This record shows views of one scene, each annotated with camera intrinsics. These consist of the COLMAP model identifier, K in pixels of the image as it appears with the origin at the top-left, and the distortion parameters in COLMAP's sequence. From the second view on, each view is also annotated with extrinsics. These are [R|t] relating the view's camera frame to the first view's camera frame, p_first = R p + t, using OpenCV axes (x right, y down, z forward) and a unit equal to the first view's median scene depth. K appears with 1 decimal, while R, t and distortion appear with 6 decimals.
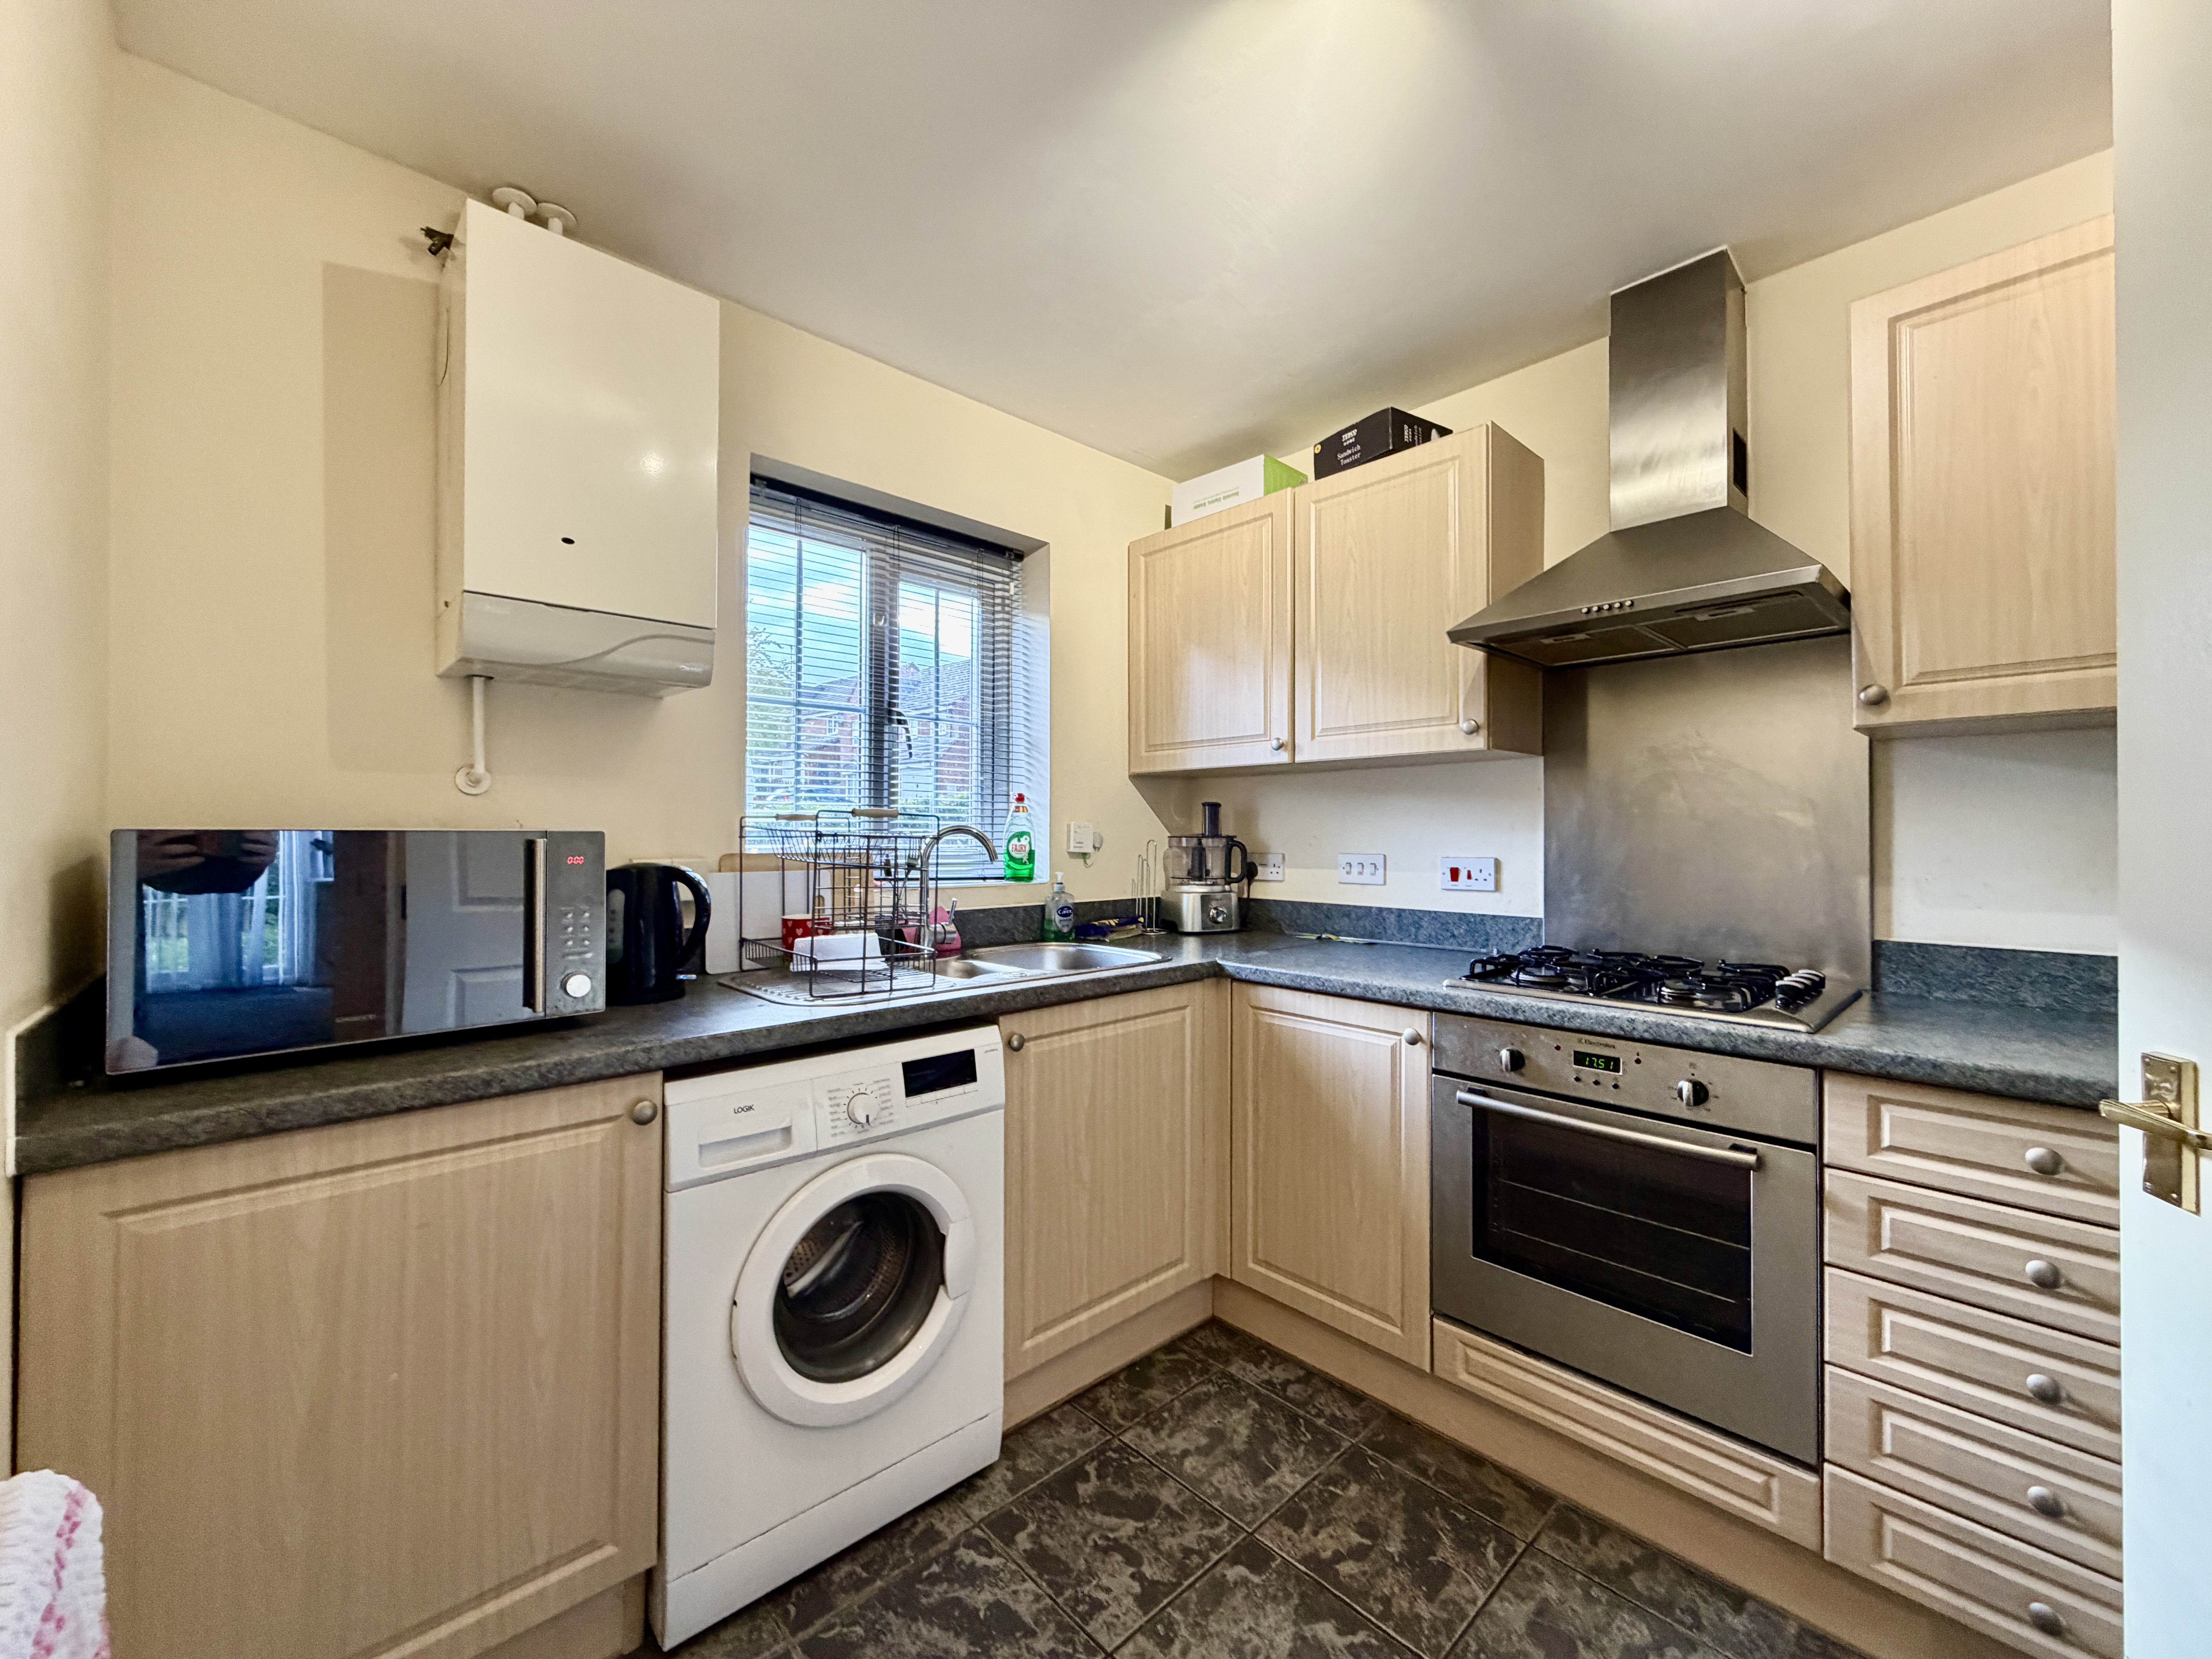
lens RADIAL K [[886.2, 0, 1102.2], [0, 886.2, 825.7], [0, 0, 1]] dist [0.001055, 0.000354]
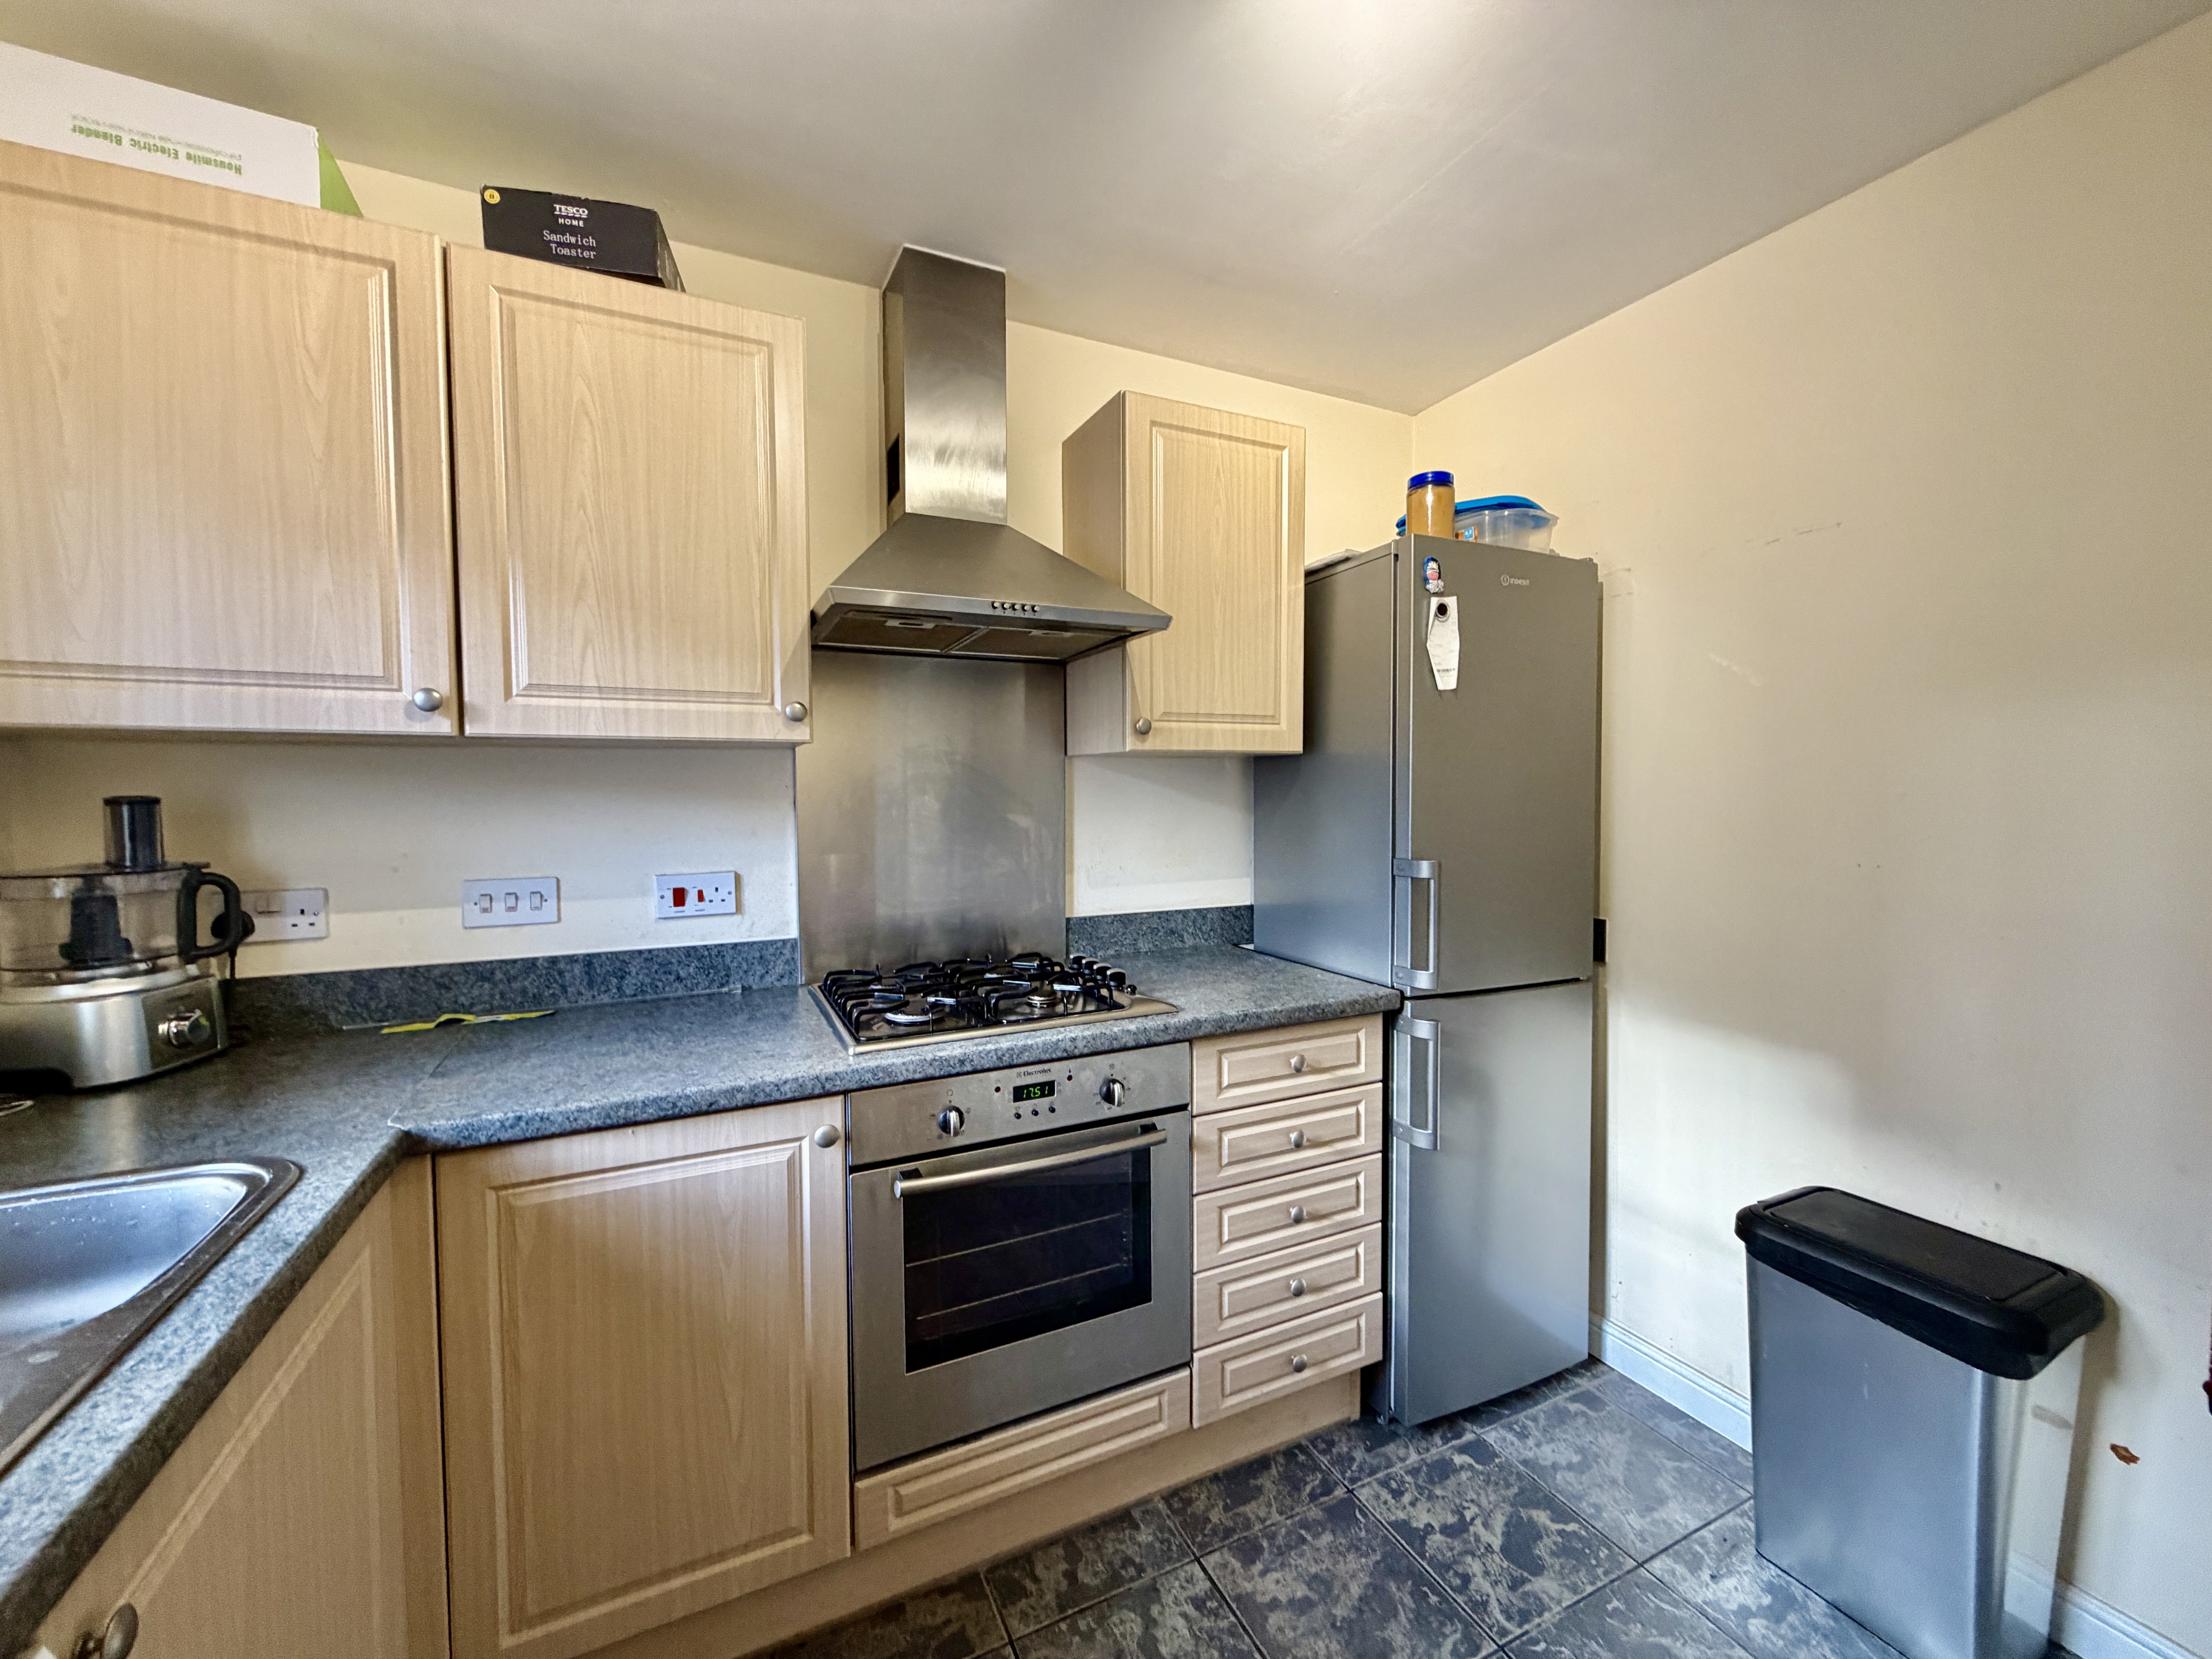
lens RADIAL K [[886.2, 0, 1102.2], [0, 886.2, 825.7], [0, 0, 1]] dist [0.001055, 0.000354]
pose [[0.295347, -0.042610, 0.954439, -0.271524], [-0.004030, 0.998940, 0.045844, -0.053364], [-0.955382, -0.017386, 0.294862, 0.565609]]
